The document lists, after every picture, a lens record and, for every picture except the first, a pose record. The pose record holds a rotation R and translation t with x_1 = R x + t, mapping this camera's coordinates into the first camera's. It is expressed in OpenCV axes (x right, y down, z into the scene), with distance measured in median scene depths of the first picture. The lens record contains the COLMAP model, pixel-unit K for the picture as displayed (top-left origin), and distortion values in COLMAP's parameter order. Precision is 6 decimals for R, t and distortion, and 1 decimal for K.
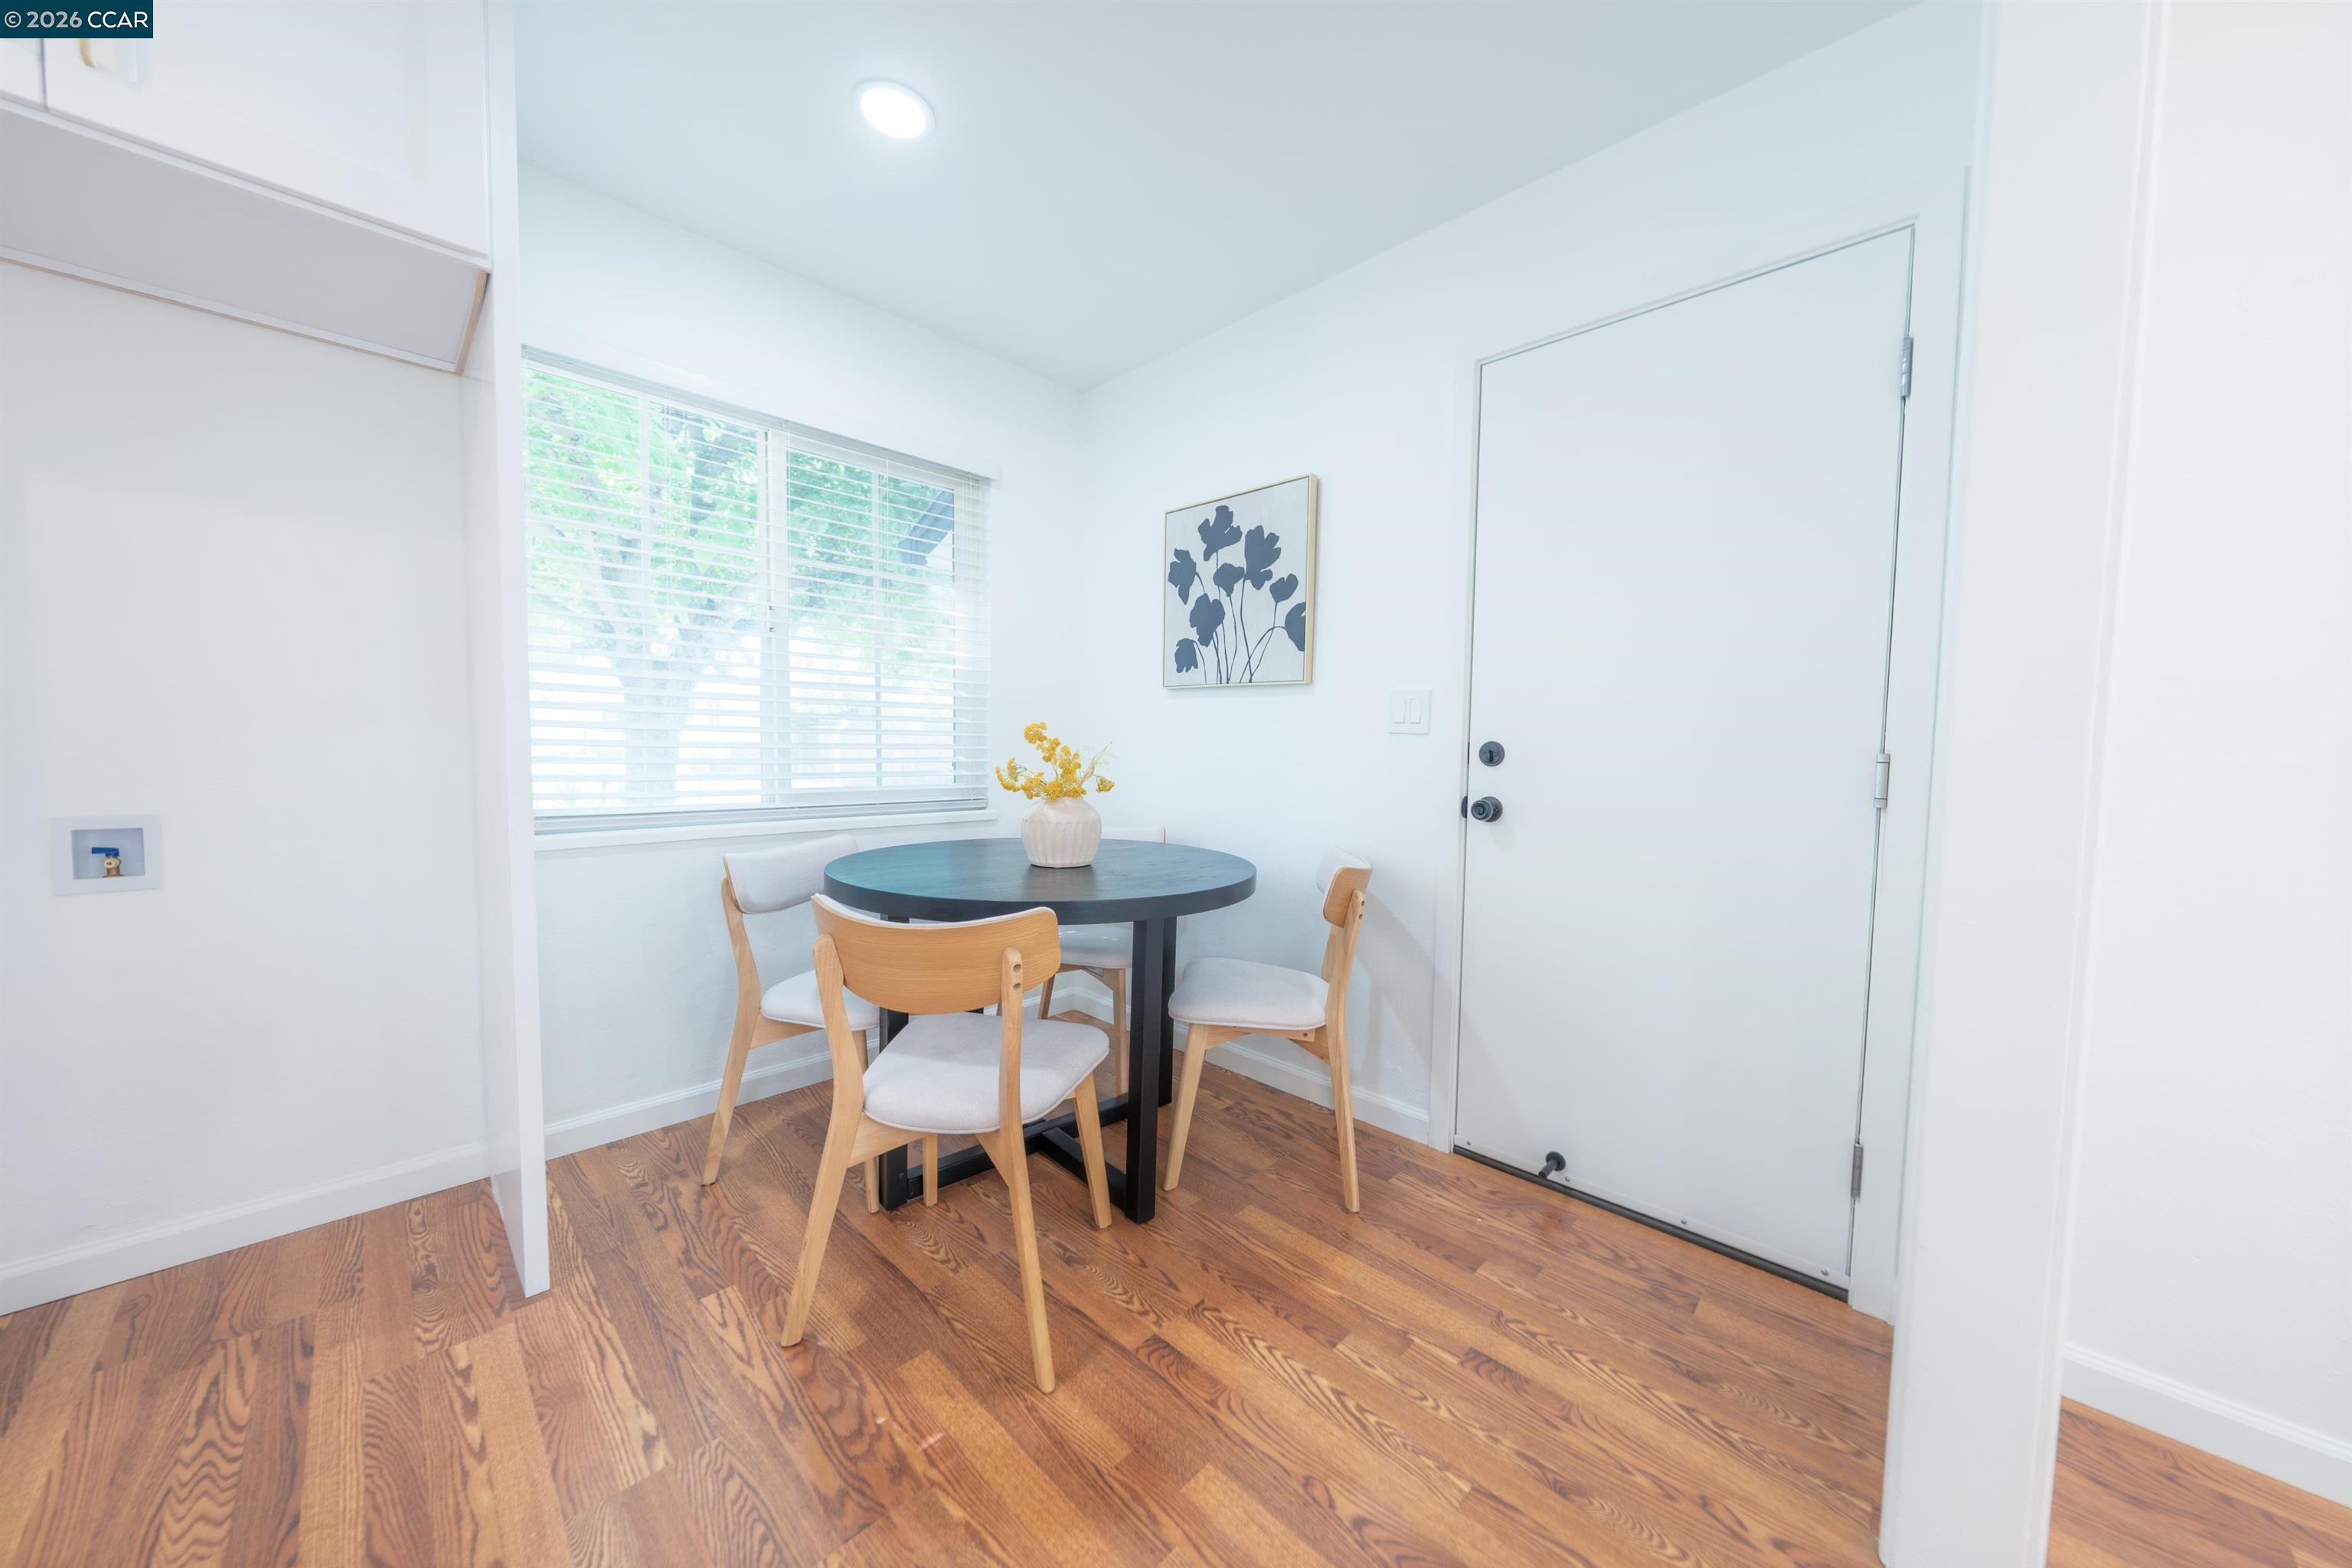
lens RADIAL K [[802.4, 0, 1176.0], [0, 802.4, 784.0], [0, 0, 1]] dist [-0.007481, 0.000003]
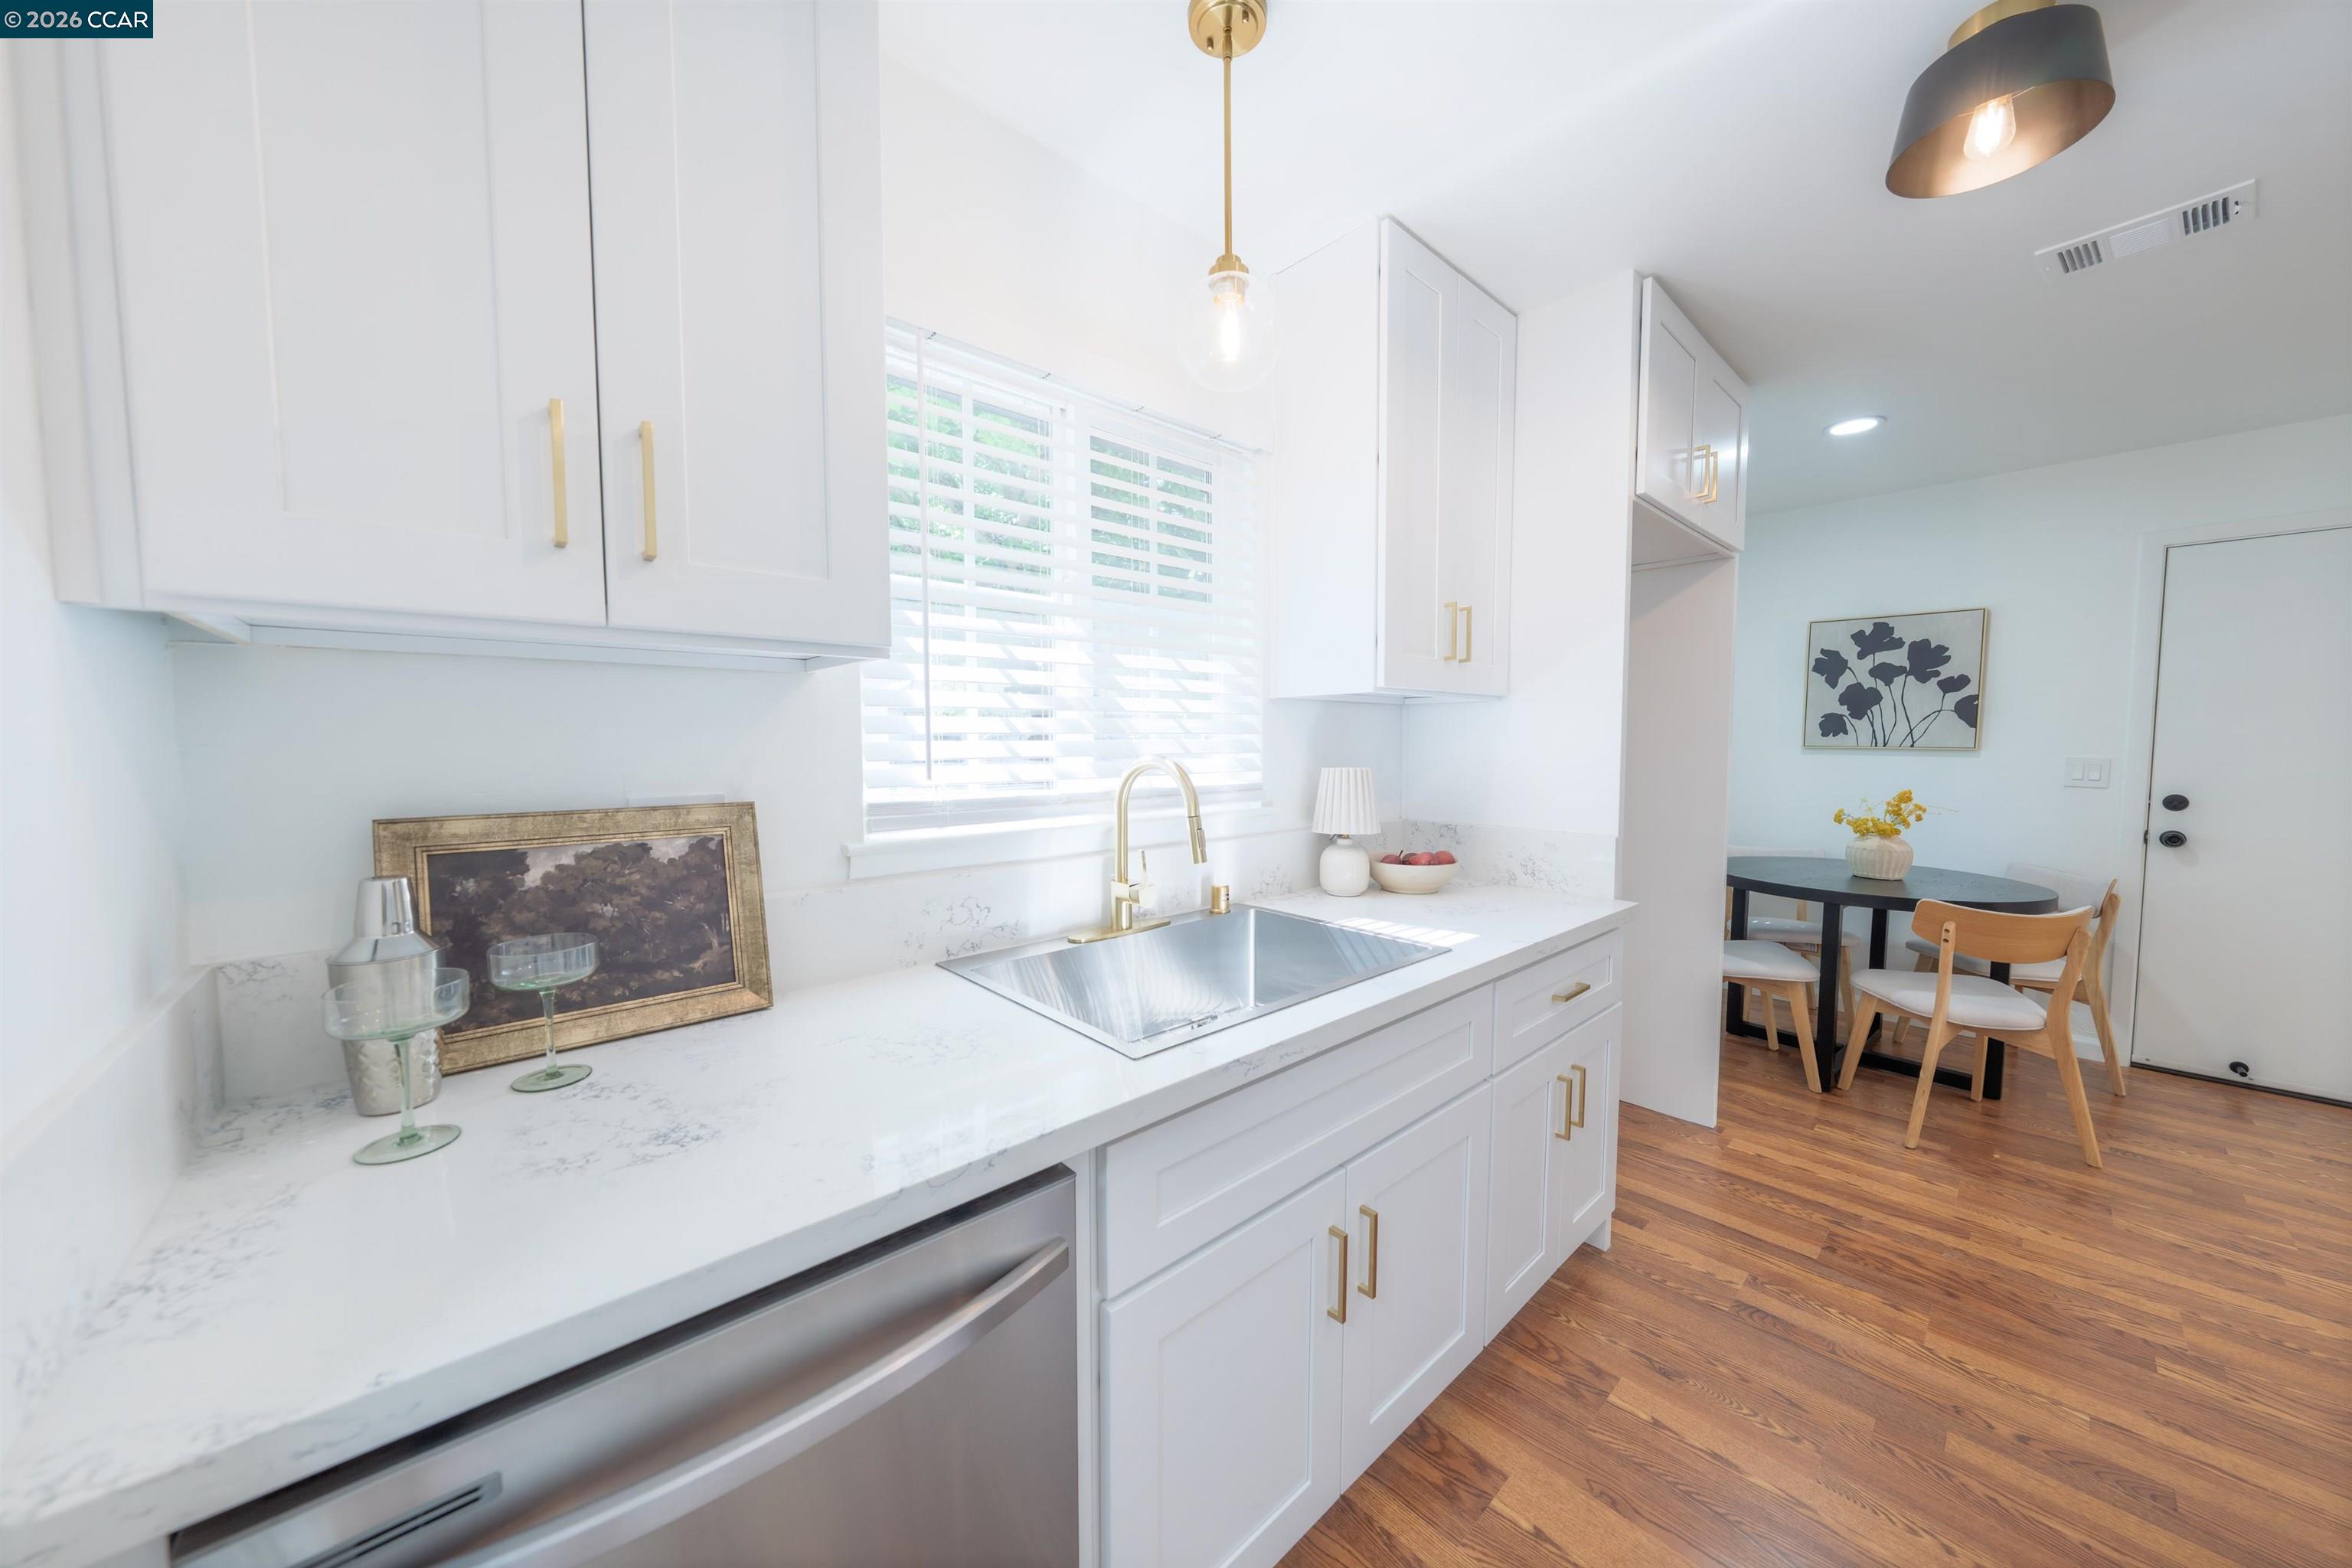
lens RADIAL K [[807.8, 0, 1176.0], [0, 807.8, 784.0], [0, 0, 1]] dist [-0.000623, 0.000043]
pose [[0.998628, -0.011308, -0.051135, -1.145525], [0.011481, 0.999929, 0.003098, -0.080333], [0.051097, -0.003681, 0.998687, -0.505919]]
